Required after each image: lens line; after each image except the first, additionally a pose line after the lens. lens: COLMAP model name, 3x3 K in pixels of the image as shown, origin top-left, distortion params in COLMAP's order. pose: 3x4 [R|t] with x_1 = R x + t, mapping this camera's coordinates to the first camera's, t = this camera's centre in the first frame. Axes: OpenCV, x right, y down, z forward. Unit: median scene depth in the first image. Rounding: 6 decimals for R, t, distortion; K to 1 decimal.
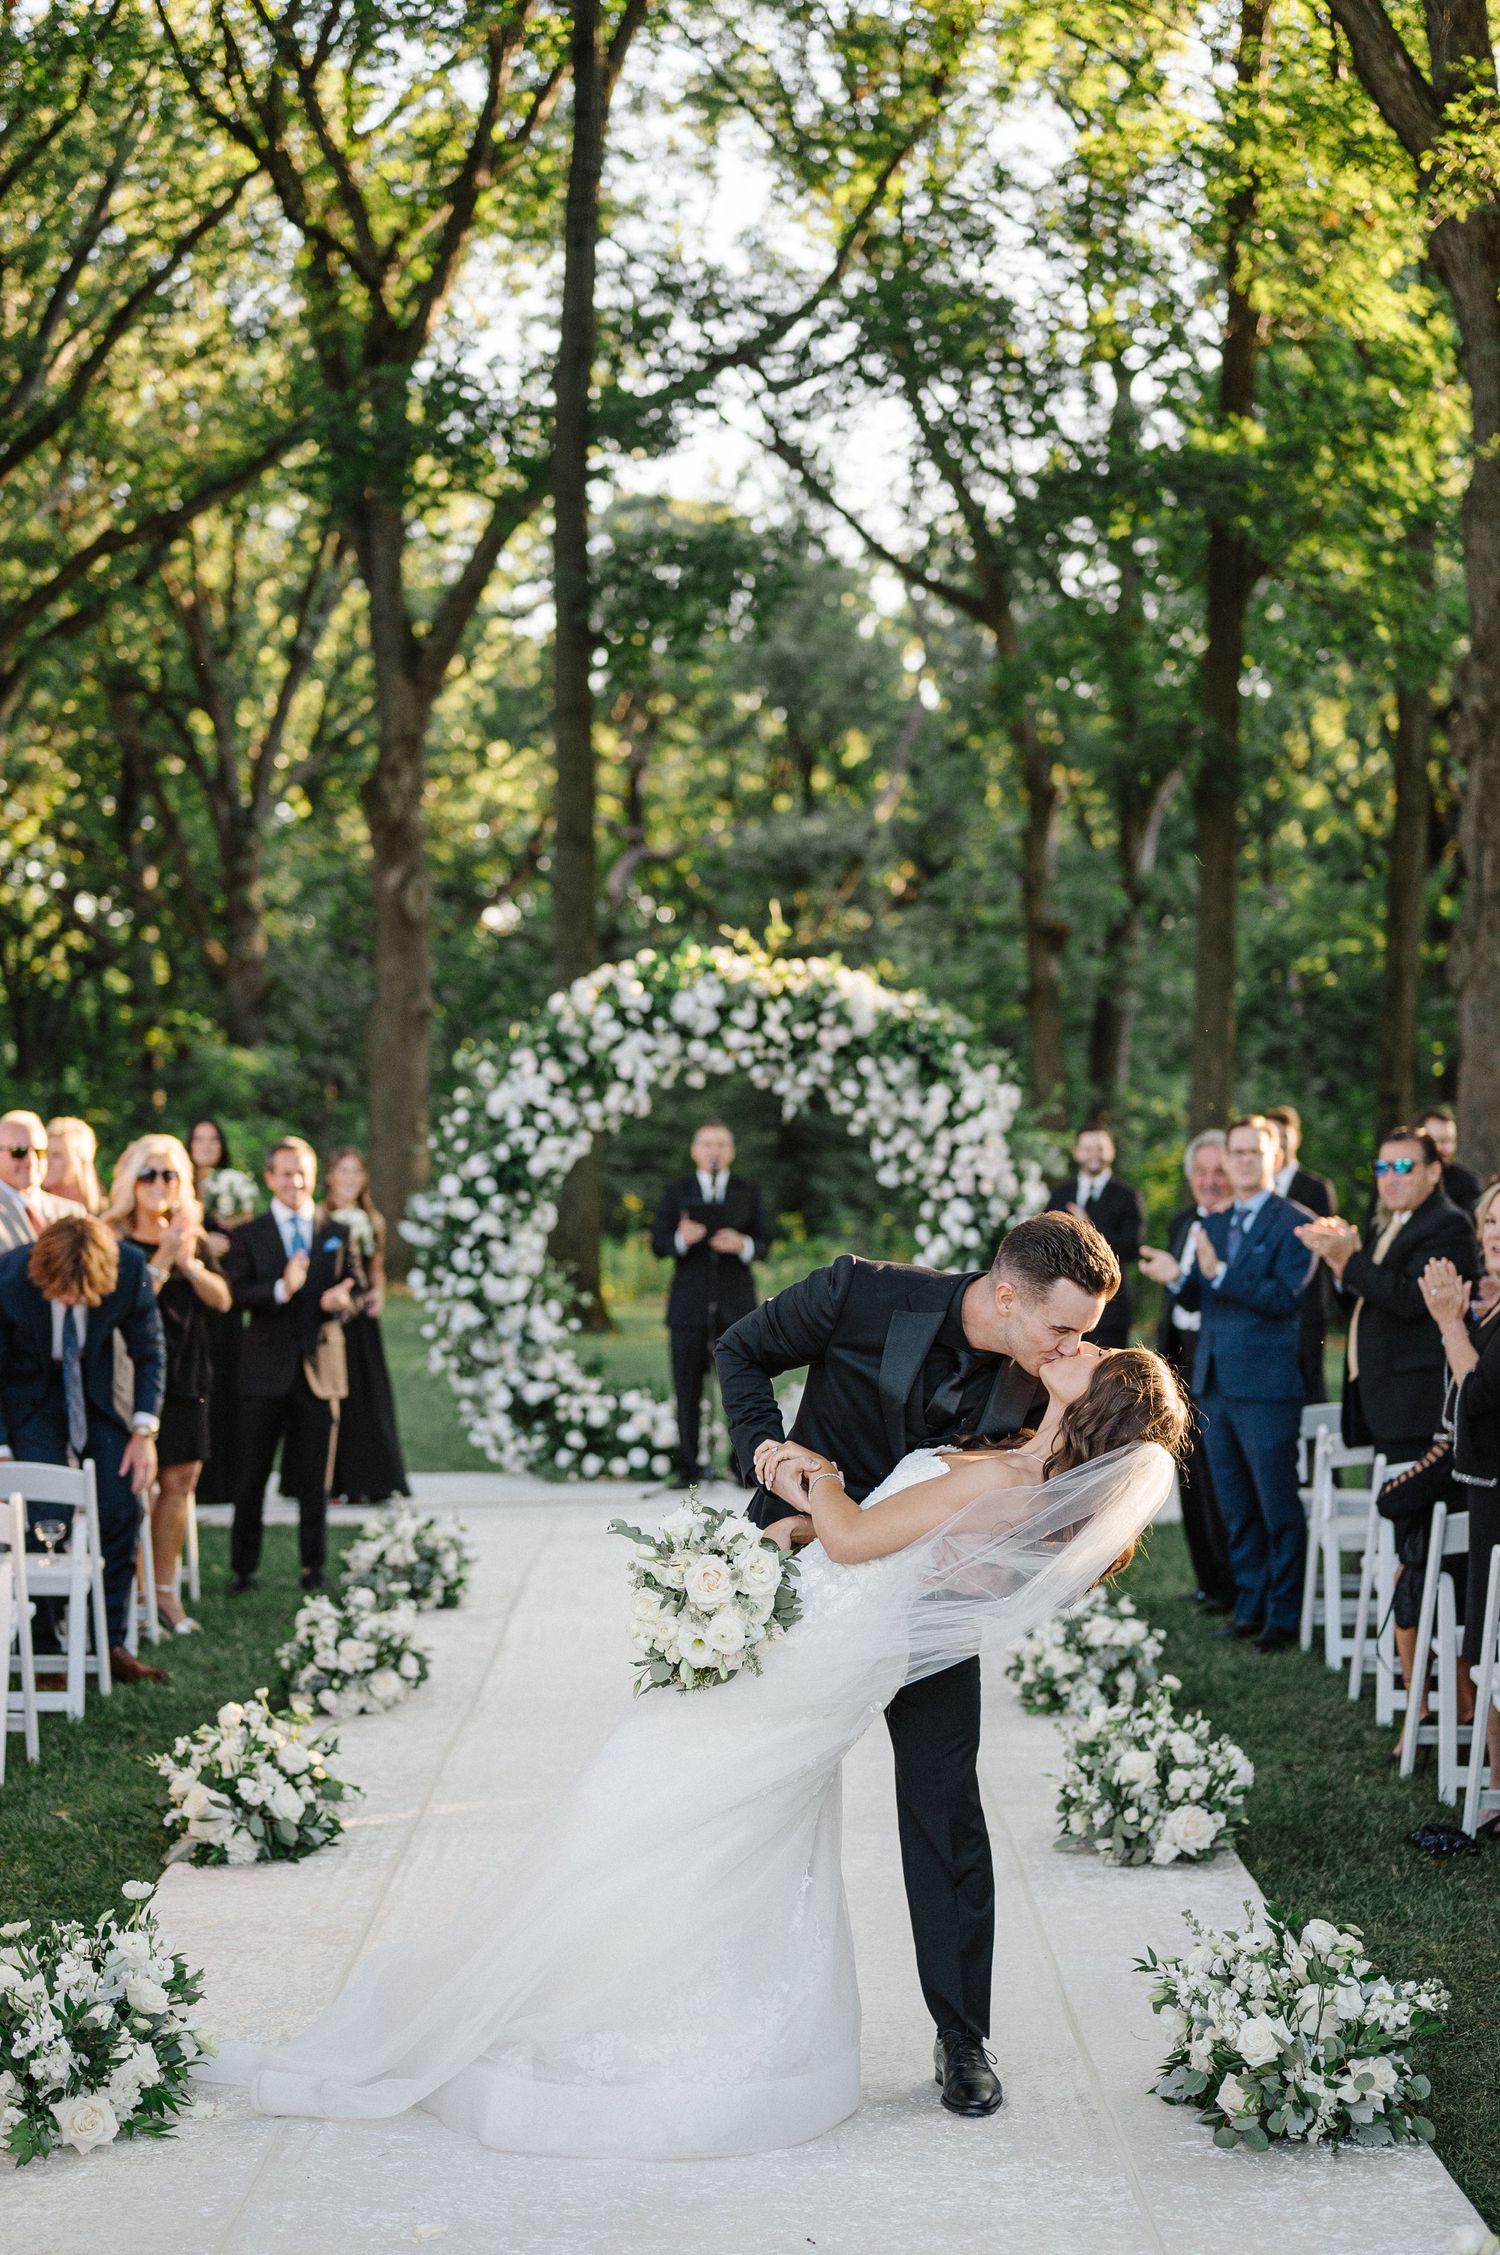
lens RADIAL K [[3330.5, 0, 750.0], [0, 3330.5, 1127.5], [0, 0, 1]] dist [0.007780, -0.088794]
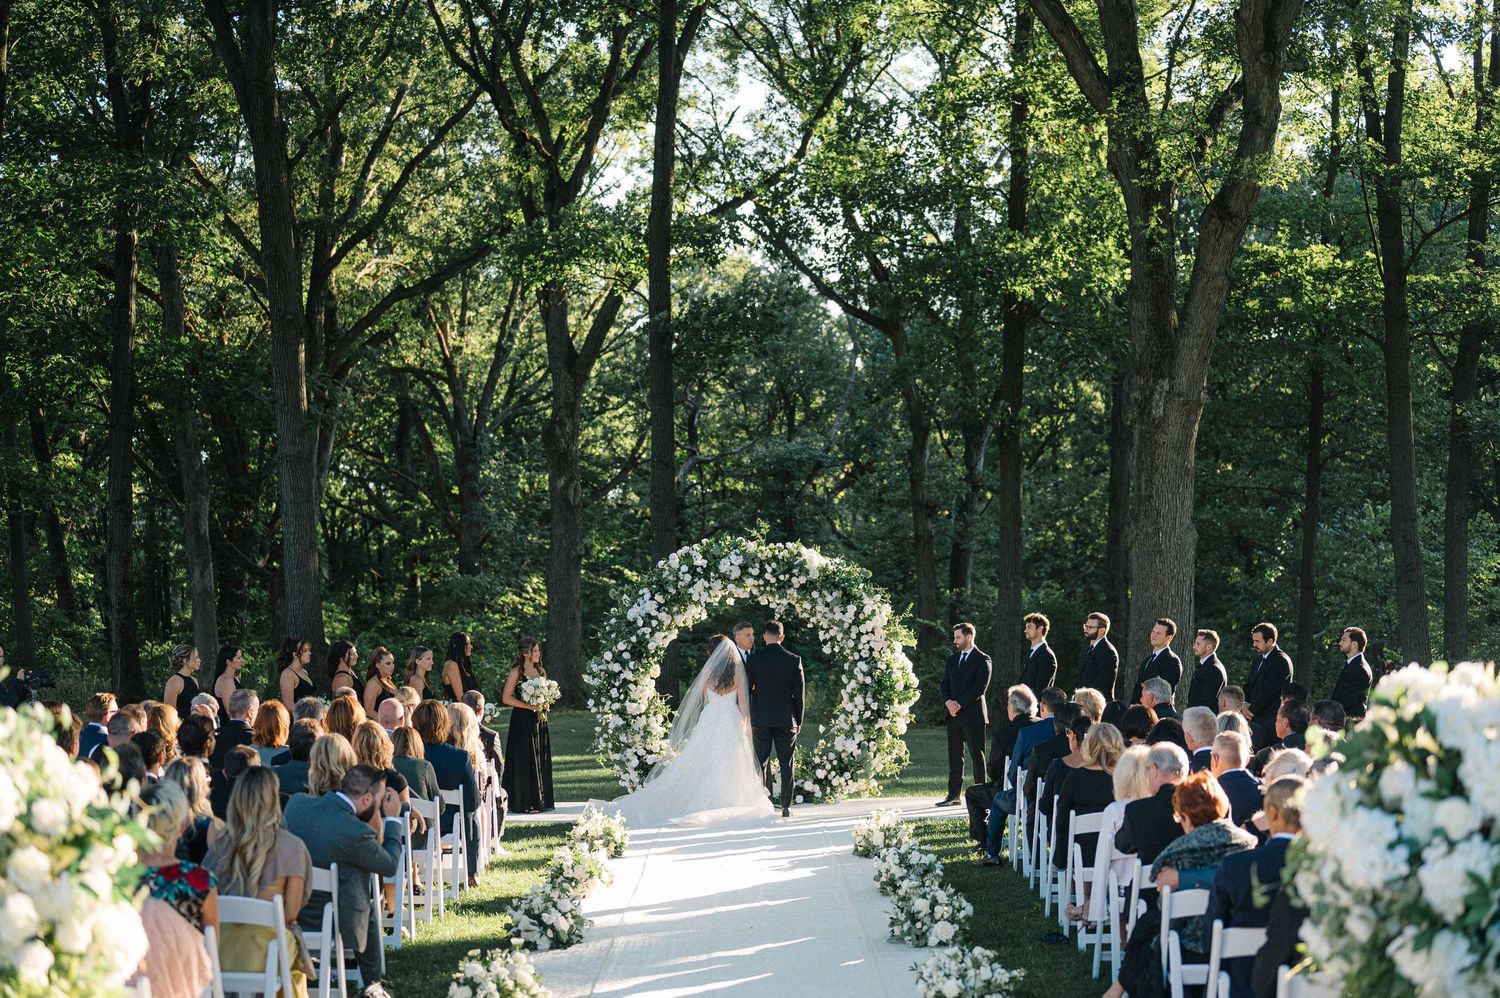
lens RADIAL K [[2215.4, 0, 749.8], [0, 2215.4, 464.4], [0, 0, 1]] dist [0.007780, -0.088794]
pose [[0.999960, -0.007741, -0.004410, 0.001325], [0.007449, 0.997996, -0.062833, -0.008692], [0.004887, 0.062798, 0.998014, -0.224326]]
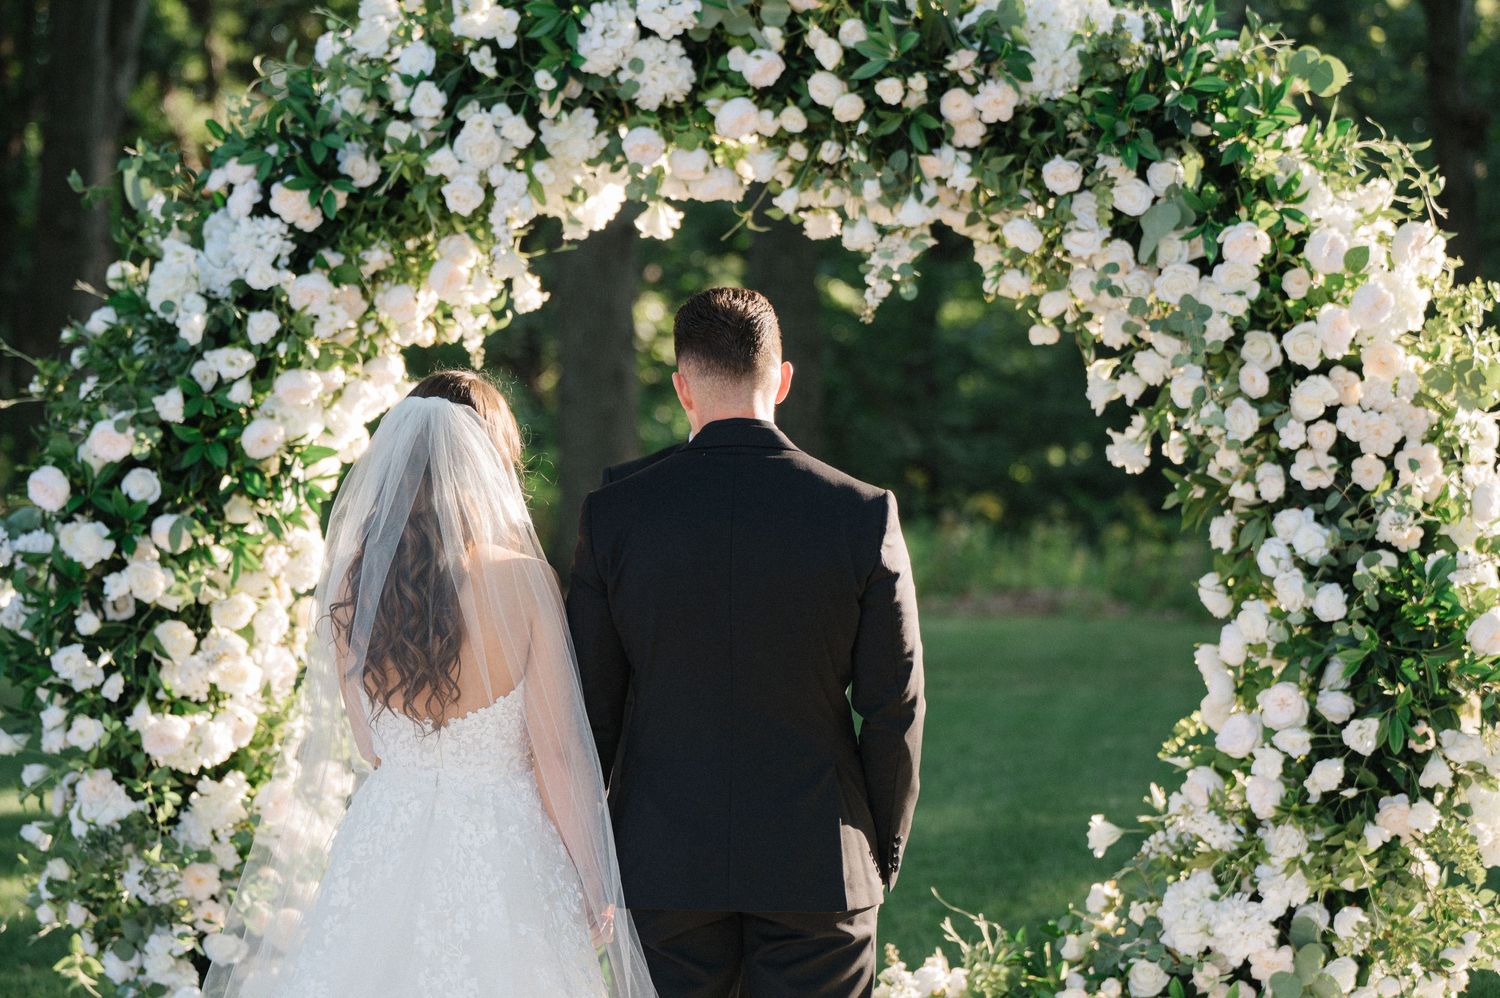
lens RADIAL K [[3709.9, 0, 750.0], [0, 3709.9, 499.0], [0, 0, 1]] dist [0.030190, -0.264777]
pose [[0.993999, -0.012123, -0.108716, 0.030267], [0.015822, 0.999322, 0.033235, 0.003217], [0.108239, -0.034755, 0.993517, 0.363982]]
